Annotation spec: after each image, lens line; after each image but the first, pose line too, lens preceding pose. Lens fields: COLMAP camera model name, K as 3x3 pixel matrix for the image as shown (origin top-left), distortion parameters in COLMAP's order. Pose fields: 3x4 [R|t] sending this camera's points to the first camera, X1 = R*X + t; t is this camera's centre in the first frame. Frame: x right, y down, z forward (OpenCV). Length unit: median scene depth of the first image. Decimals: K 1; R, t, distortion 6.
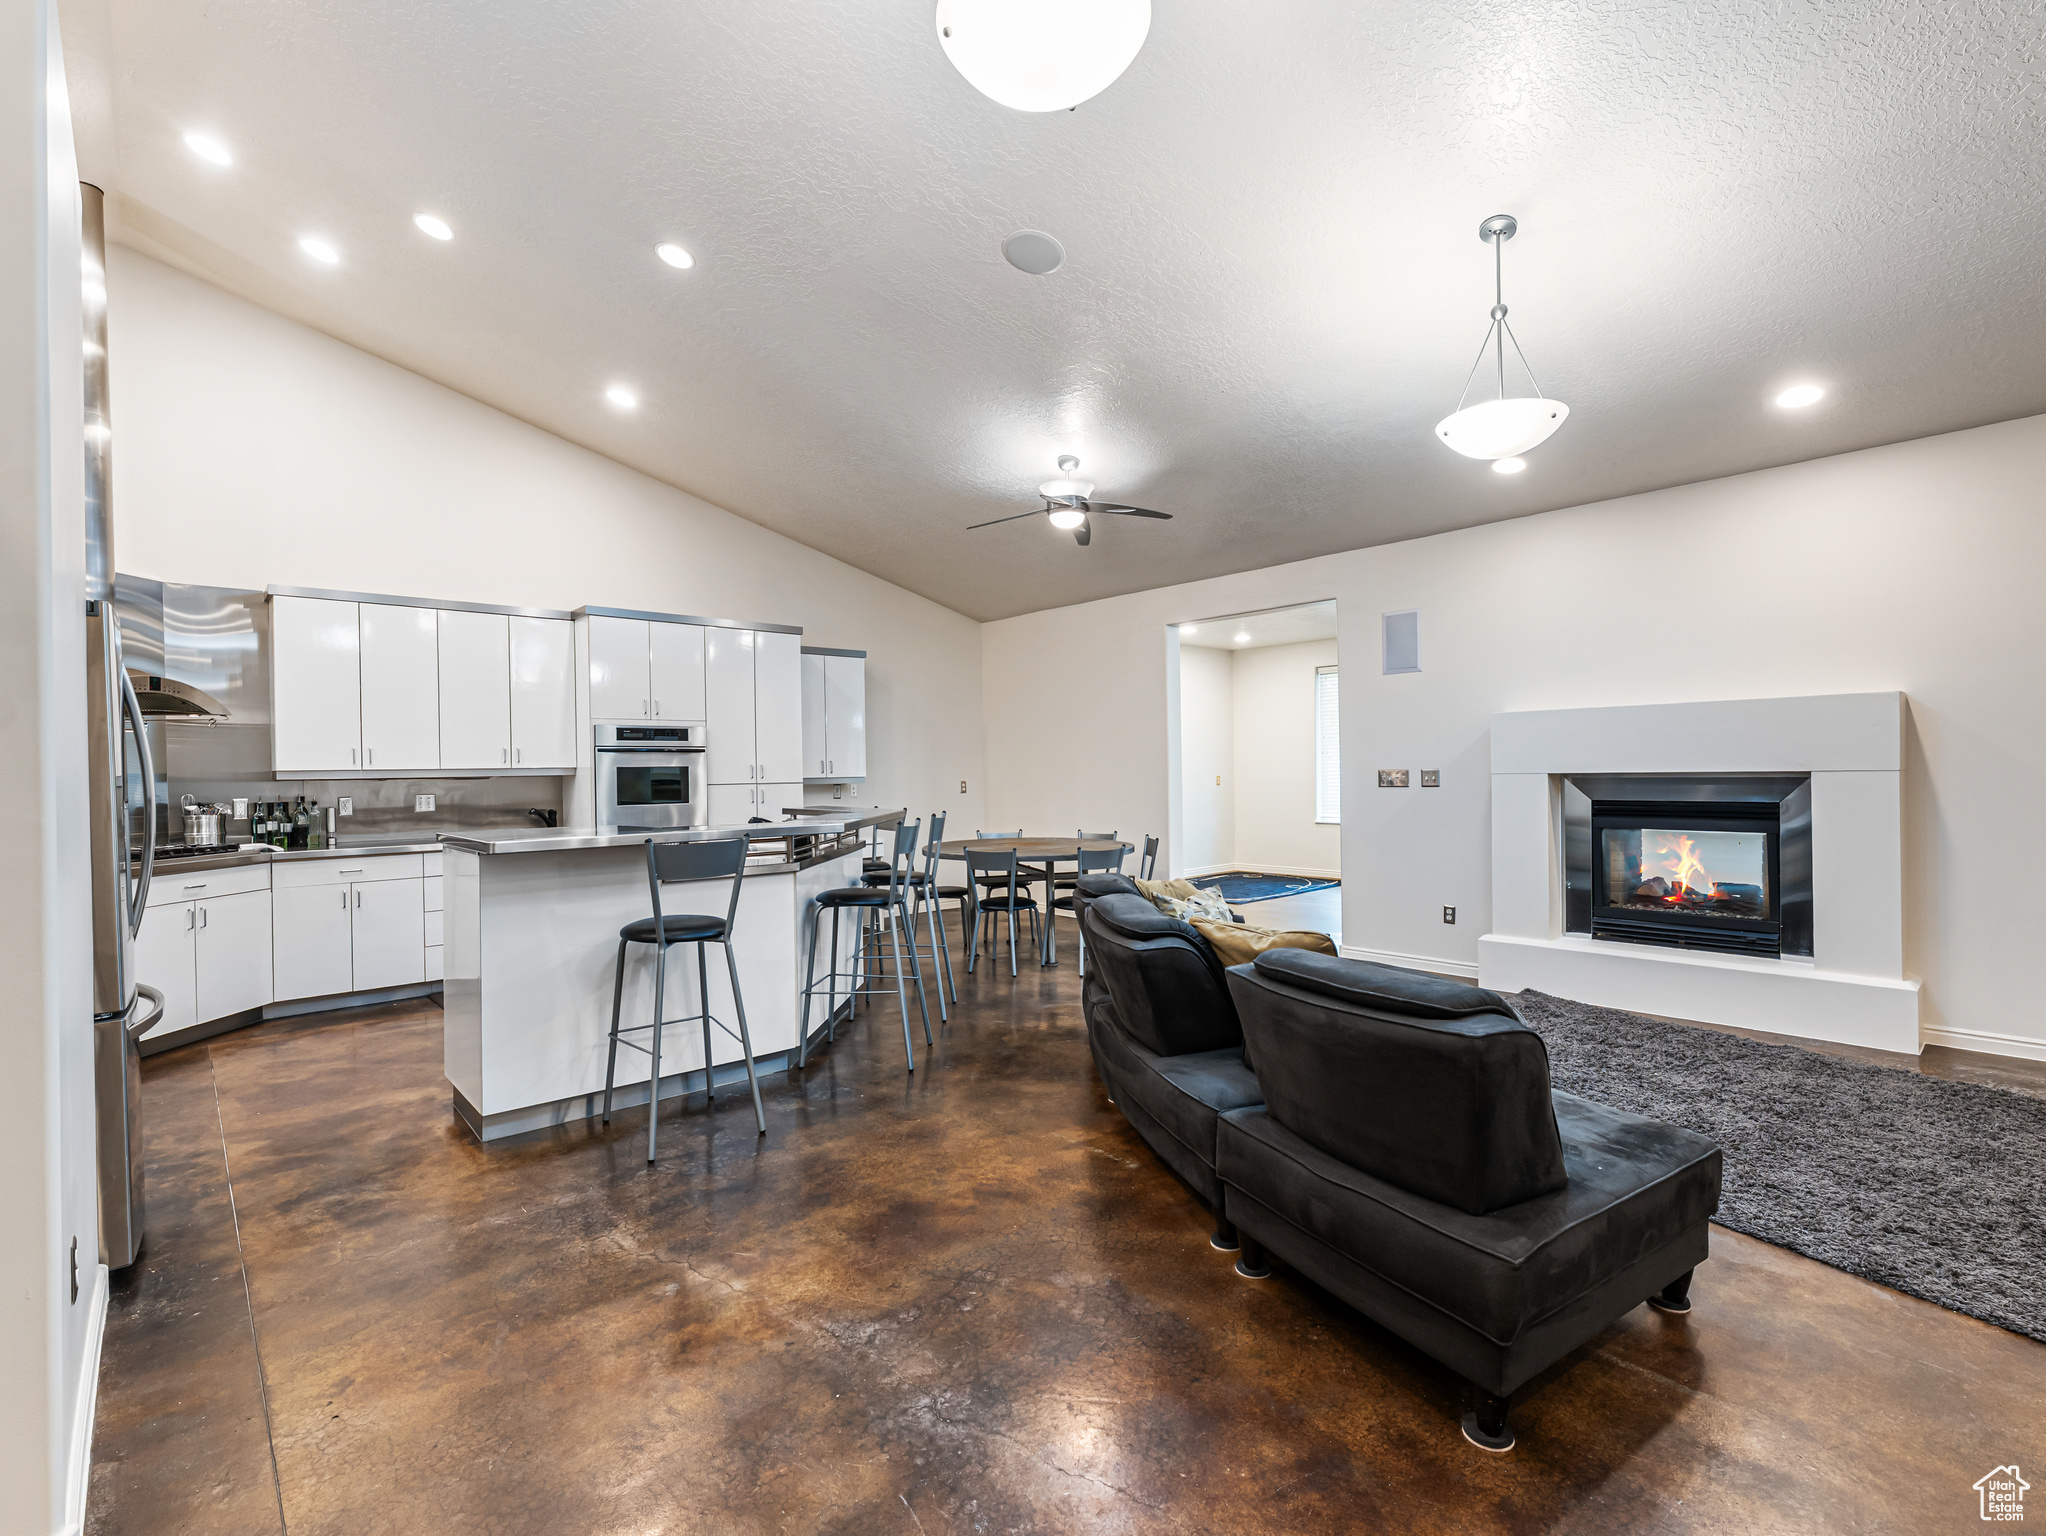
lens RADIAL K [[912.4, 0, 1026.3], [0, 912.4, 764.2], [0, 0, 1]] dist [0.002900, 0.000192]
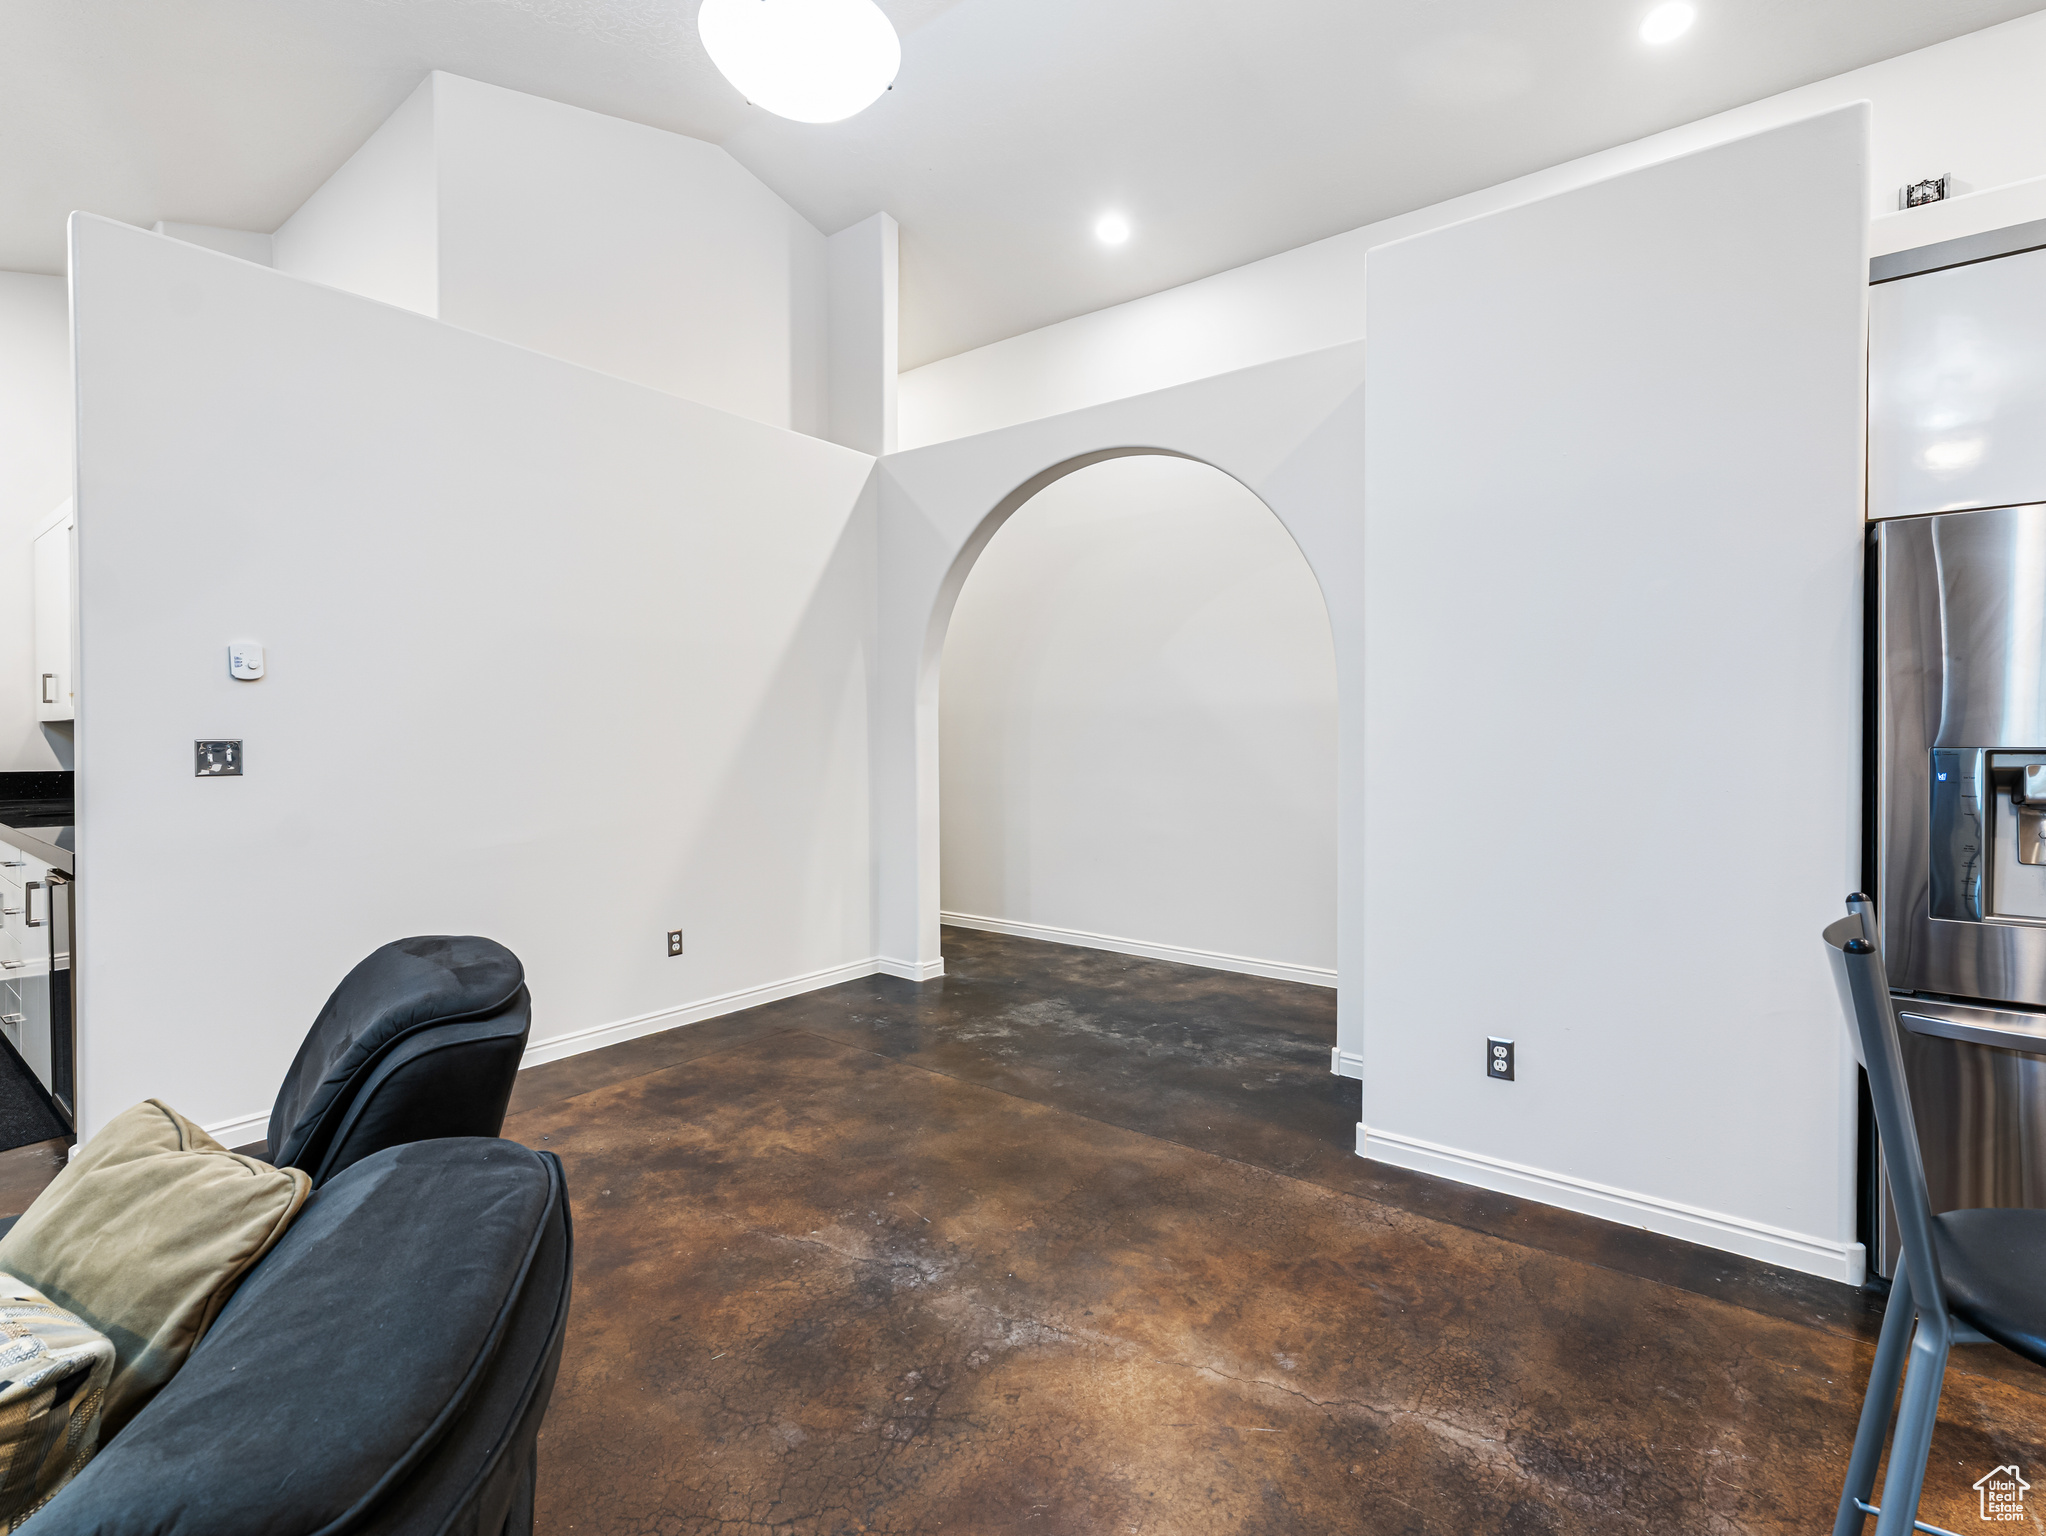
lens RADIAL K [[912.4, 0, 1023.8], [0, 912.4, 756.7], [0, 0, 1]] dist [0.002900, 0.000192]
pose [[-0.983044, 0.020187, -0.182254, -0.025691], [0.016857, 0.999662, 0.019804, 0.020227], [0.182592, 0.016396, -0.983052, 1.888585]]
